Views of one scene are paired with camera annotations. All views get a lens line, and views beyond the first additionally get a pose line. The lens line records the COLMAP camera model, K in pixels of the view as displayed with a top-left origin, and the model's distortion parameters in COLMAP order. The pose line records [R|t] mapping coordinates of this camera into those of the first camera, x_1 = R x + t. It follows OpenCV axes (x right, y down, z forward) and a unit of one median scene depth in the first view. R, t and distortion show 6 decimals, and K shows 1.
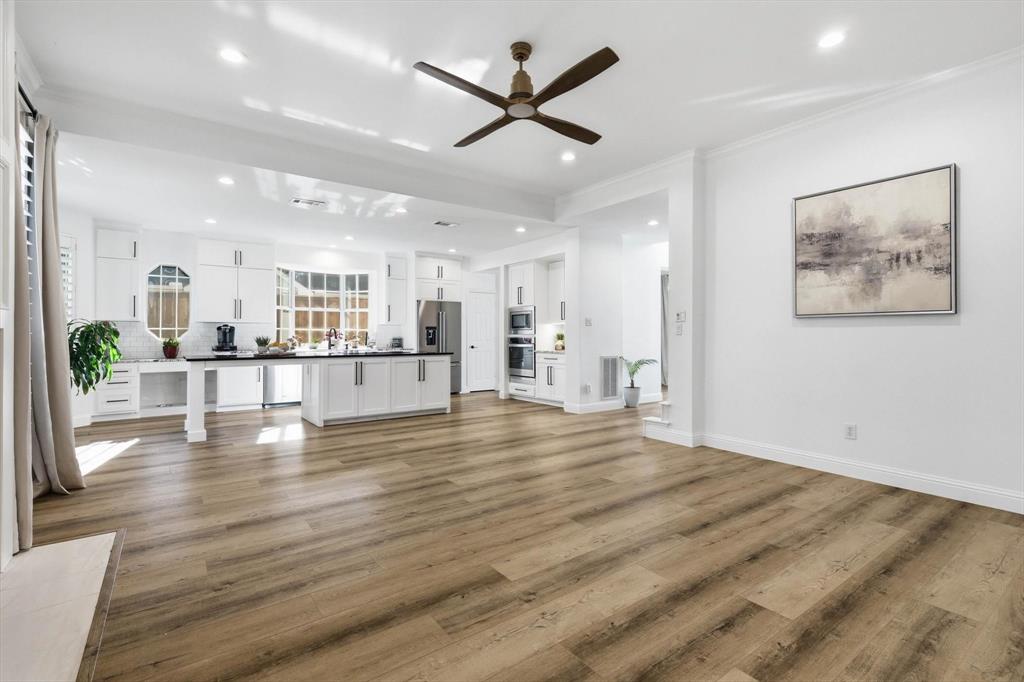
lens RADIAL K [[475.6, 0, 512.0], [0, 475.6, 335.6], [0, 0, 1]] dist [0.001099, 0.000062]
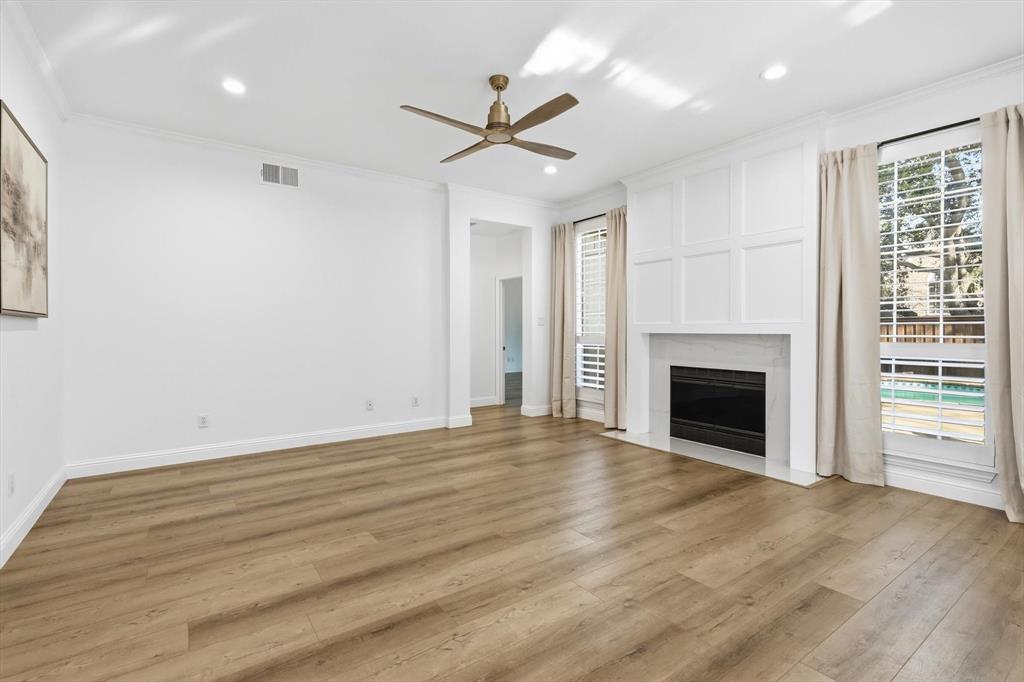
lens RADIAL K [[475.6, 0, 514.6], [0, 475.6, 323.8], [0, 0, 1]] dist [0.001099, 0.000062]
pose [[-0.999958, -0.000825, 0.009086, -0.026012], [-0.000809, 0.999998, 0.001753, -0.039863], [-0.009088, 0.001746, -0.999957, 2.074787]]
